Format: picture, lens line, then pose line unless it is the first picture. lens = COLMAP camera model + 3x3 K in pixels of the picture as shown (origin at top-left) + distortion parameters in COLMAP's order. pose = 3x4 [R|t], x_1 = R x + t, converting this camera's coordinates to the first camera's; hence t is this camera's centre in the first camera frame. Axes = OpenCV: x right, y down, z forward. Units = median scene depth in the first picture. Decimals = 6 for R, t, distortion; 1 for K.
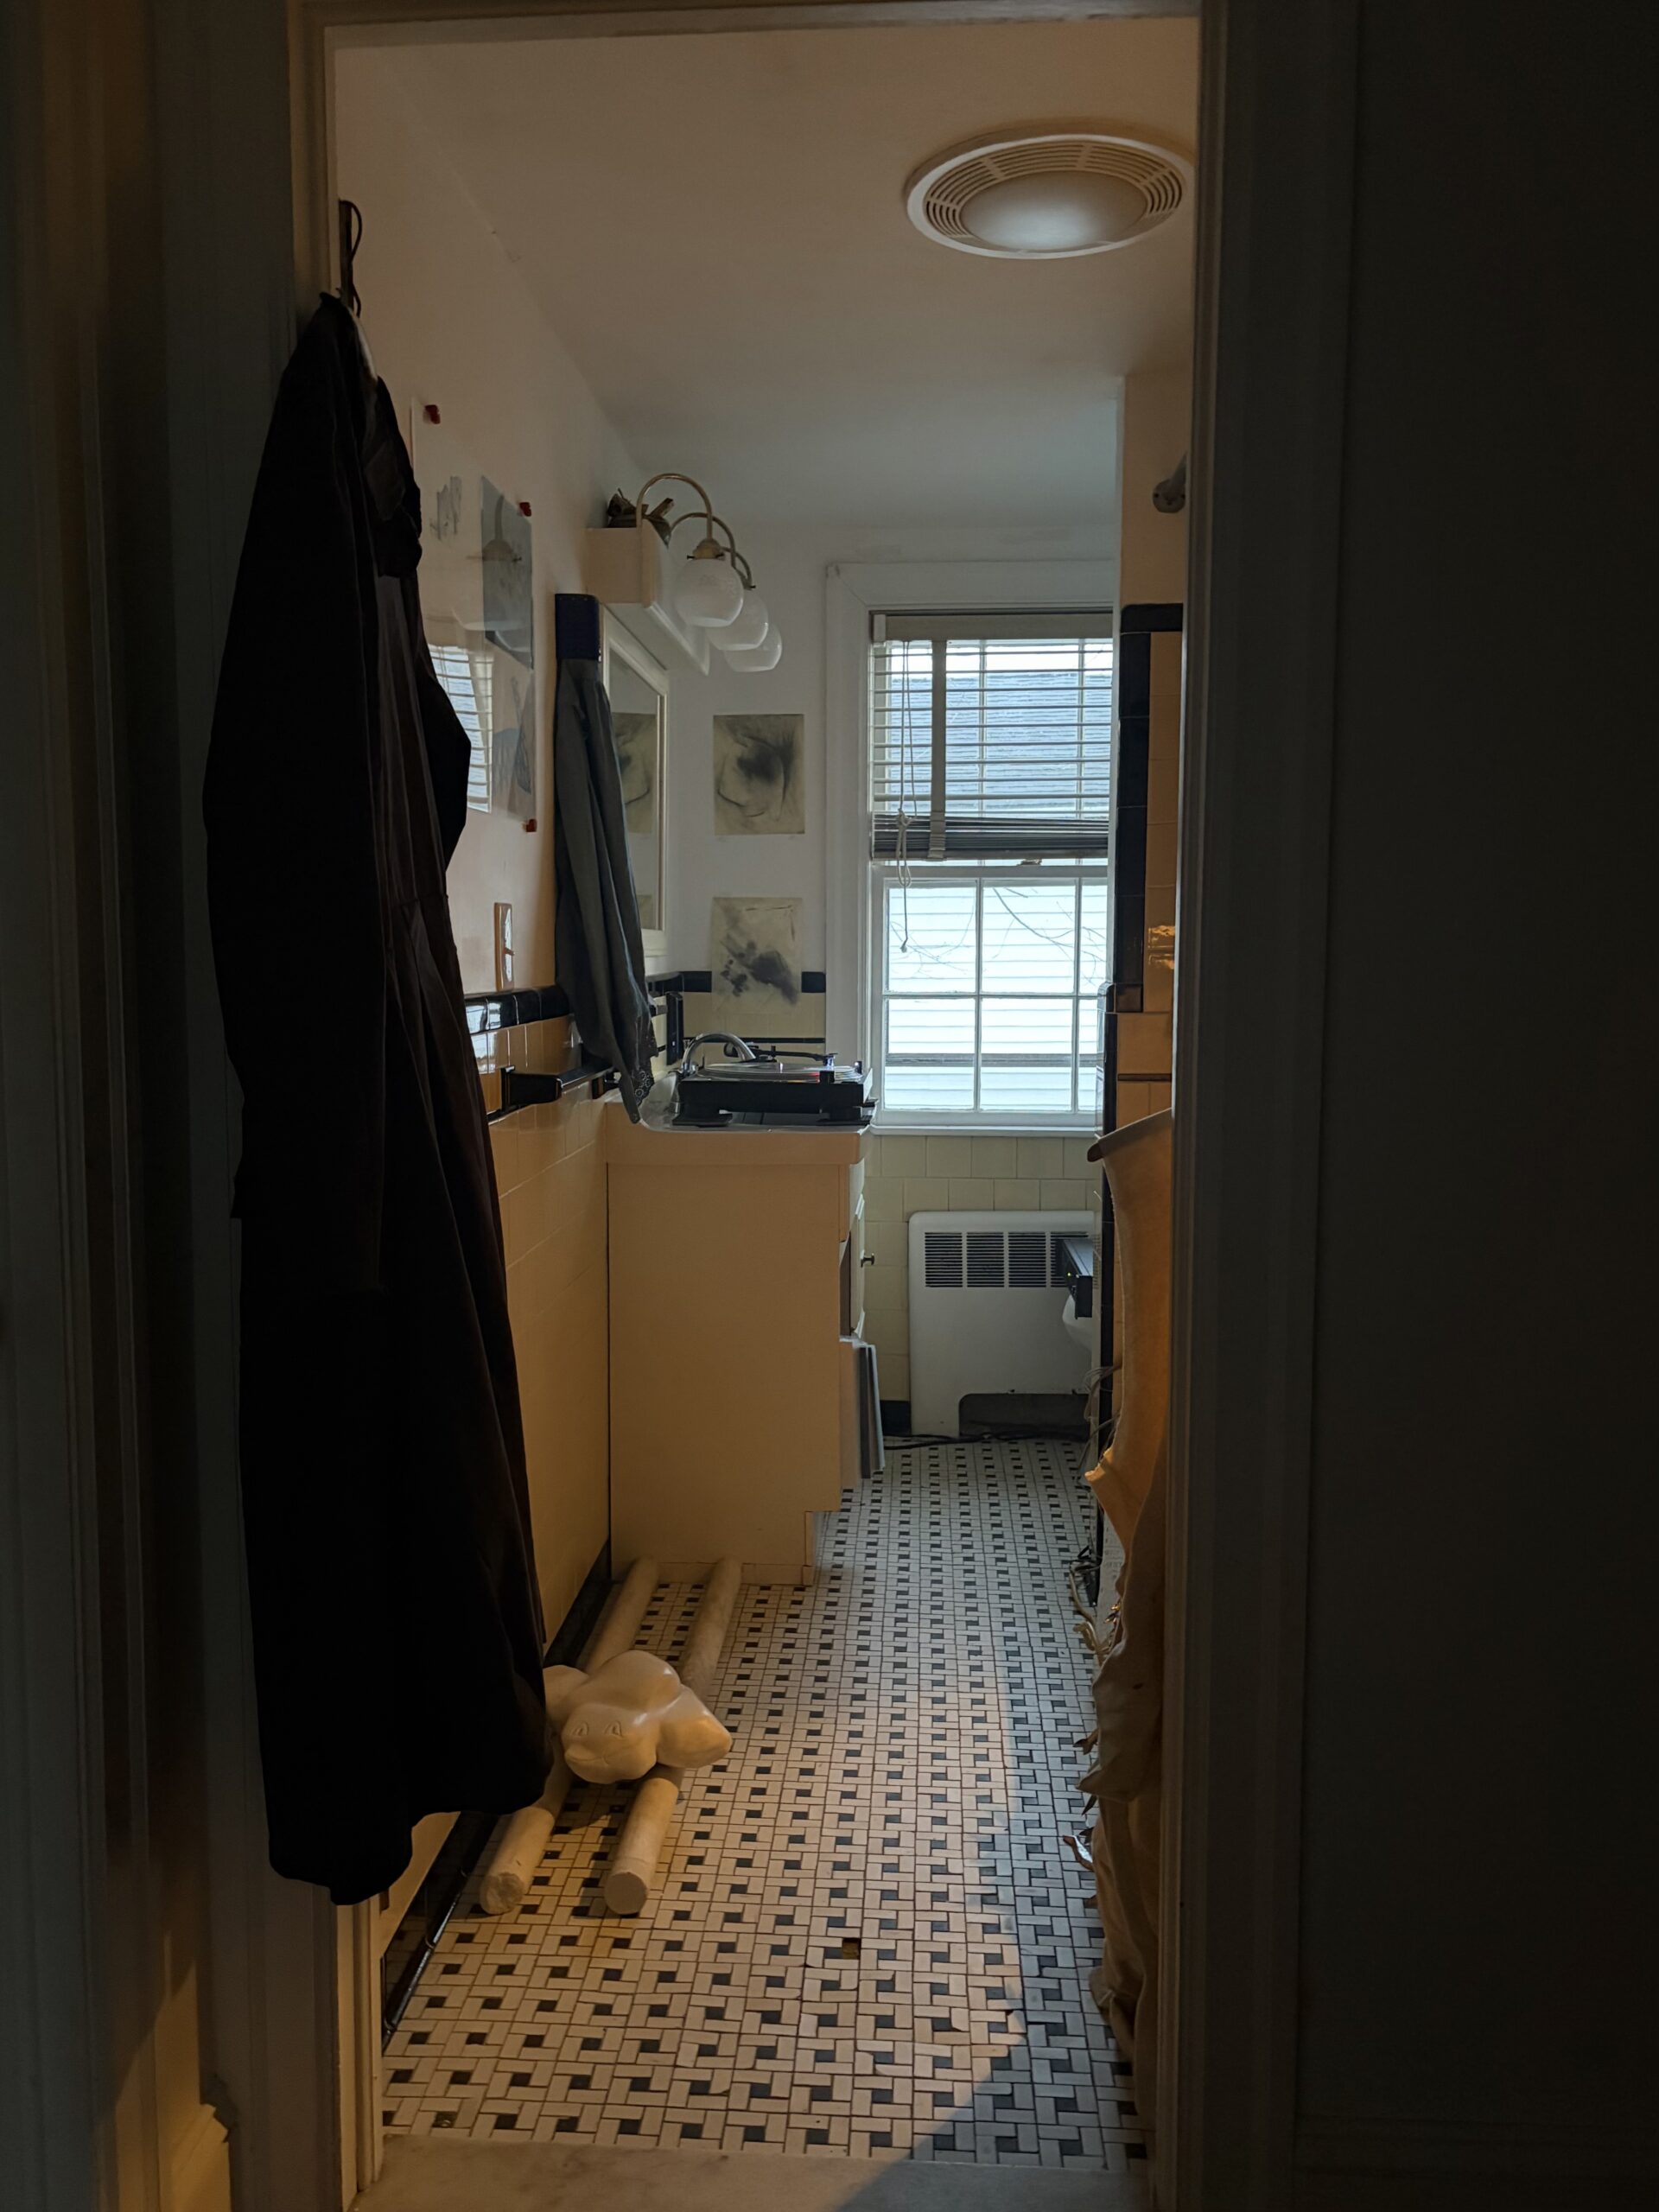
lens RADIAL K [[1744.4, 0, 824.5], [0, 1744.4, 1105.6], [0, 0, 1]] dist [0.038490, -0.021593]
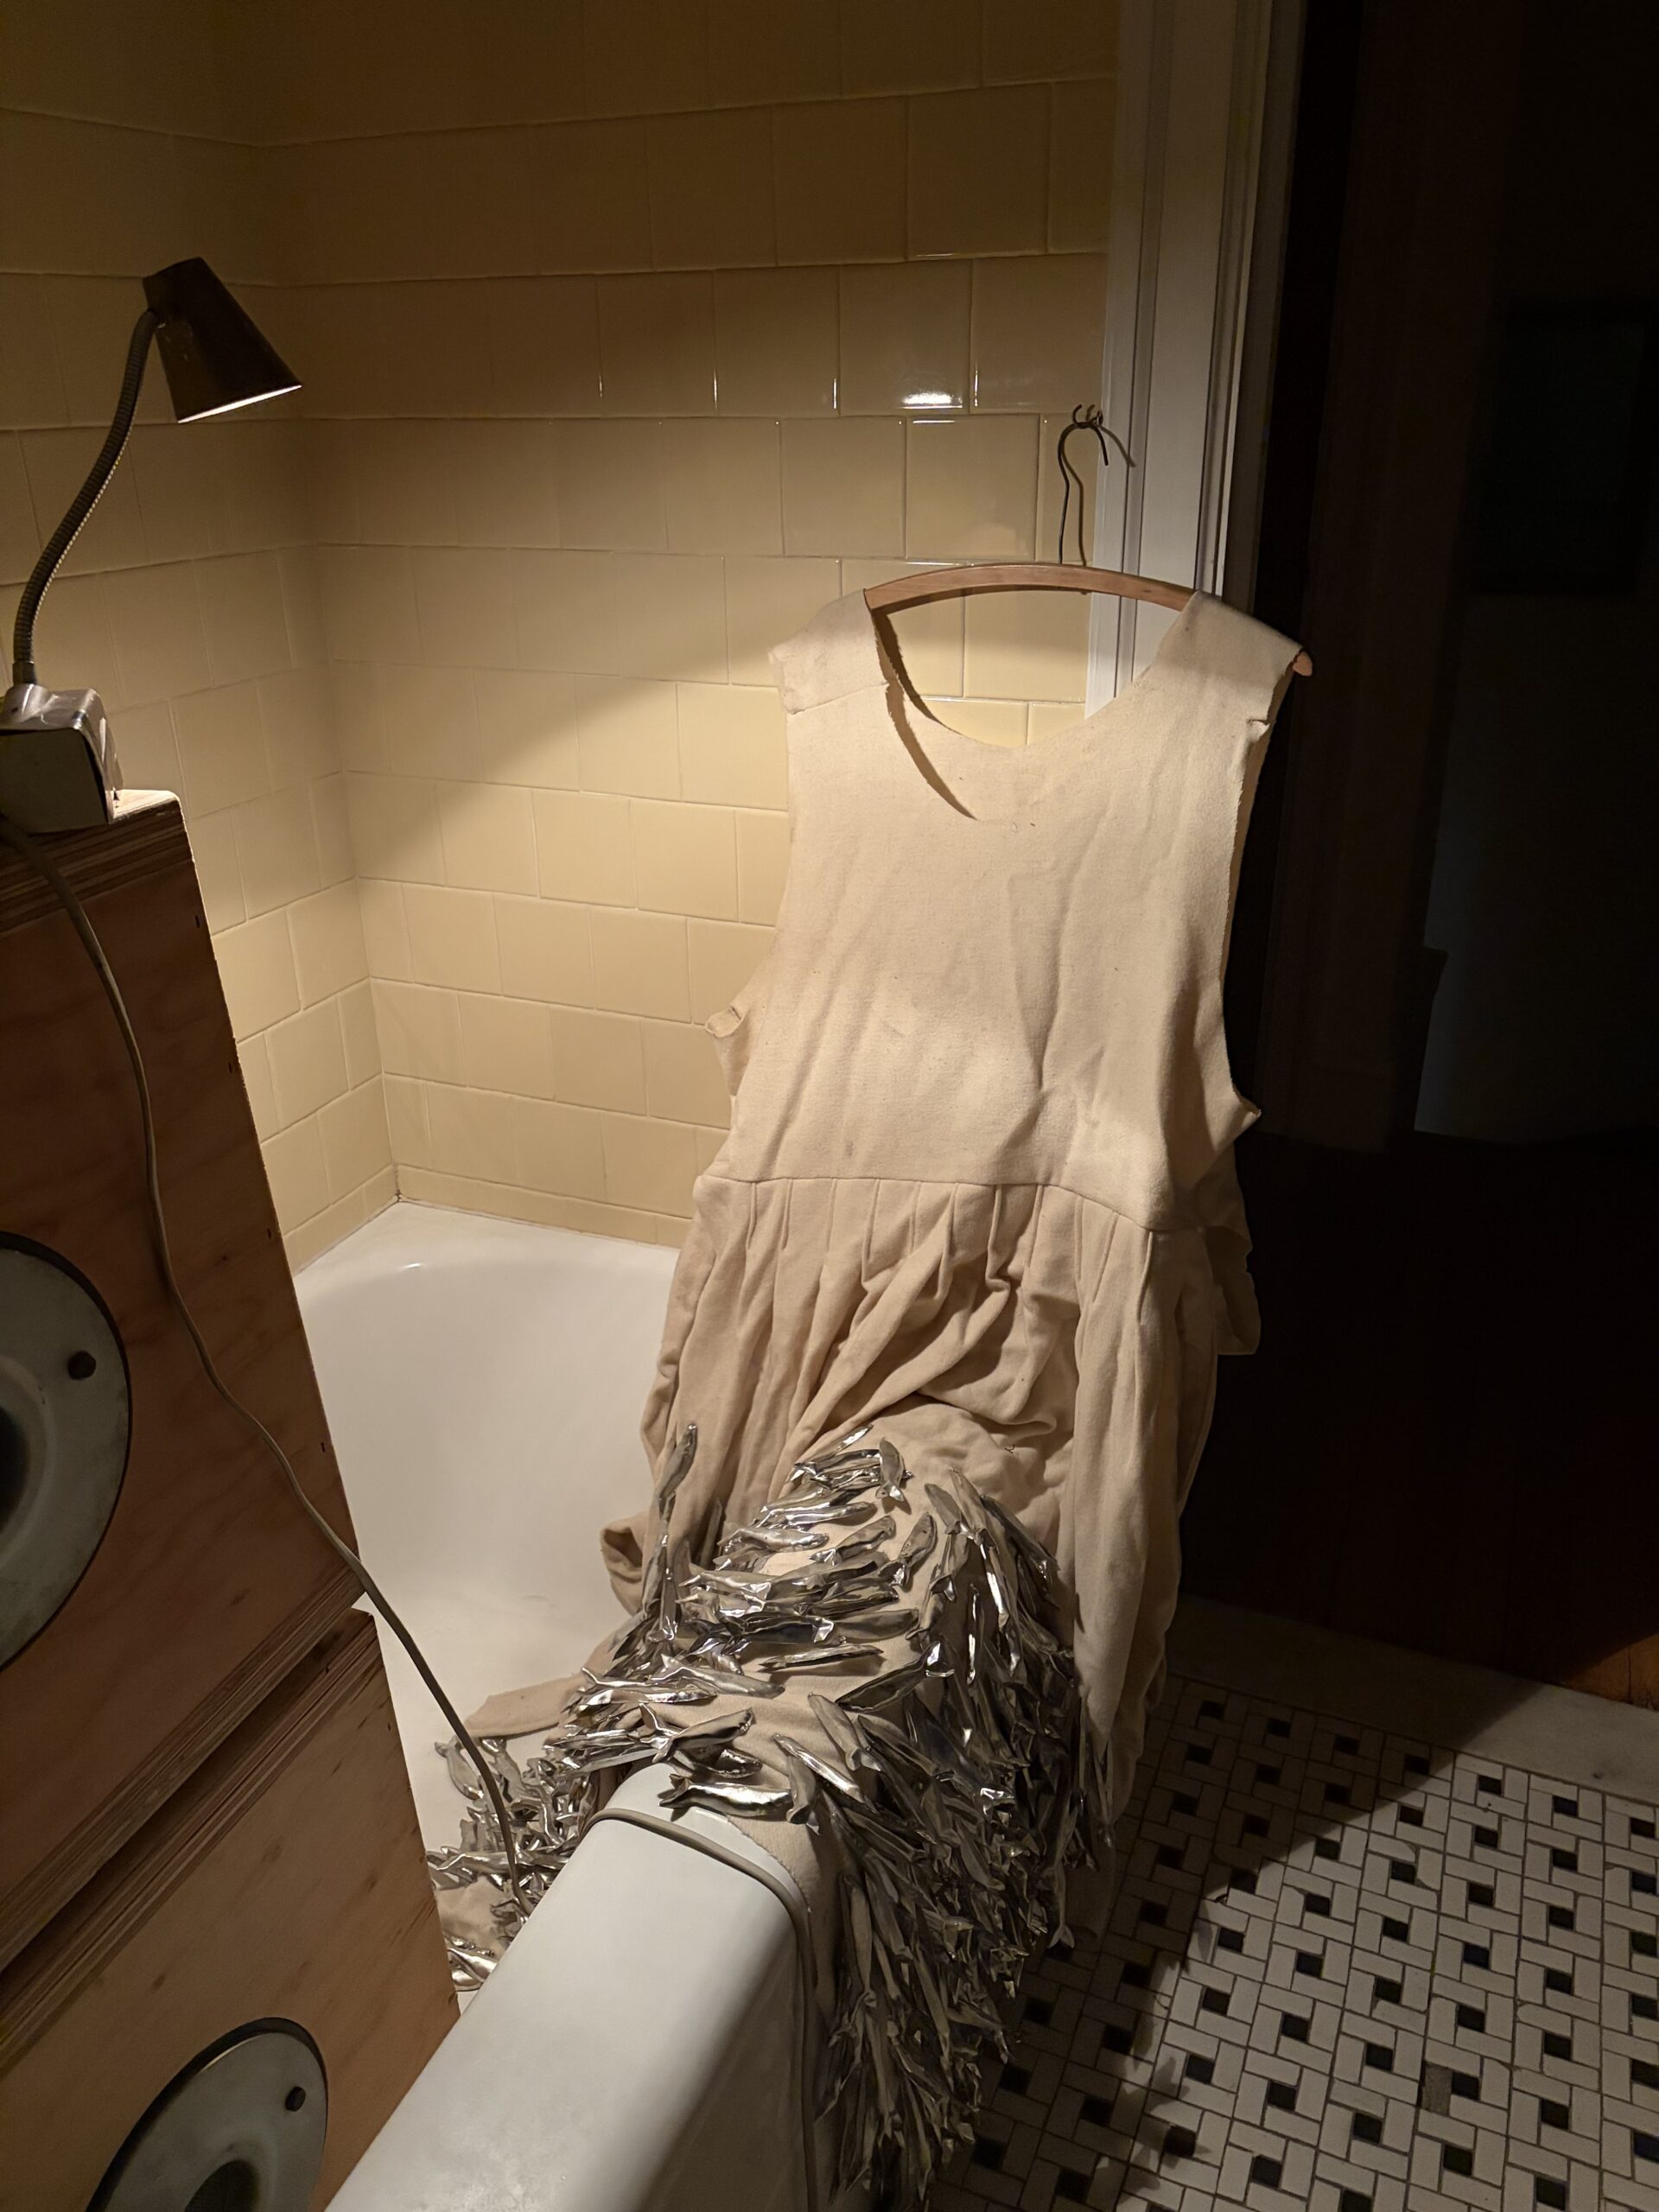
lens RADIAL K [[1744.4, 0, 827.2], [0, 1744.4, 1106.1], [0, 0, 1]] dist [0.038490, -0.021593]
pose [[-0.943844, -0.131363, 0.303155, 0.067985], [0.034564, 0.873267, 0.486014, -0.136229], [-0.328580, 0.469200, -0.819687, 1.280398]]
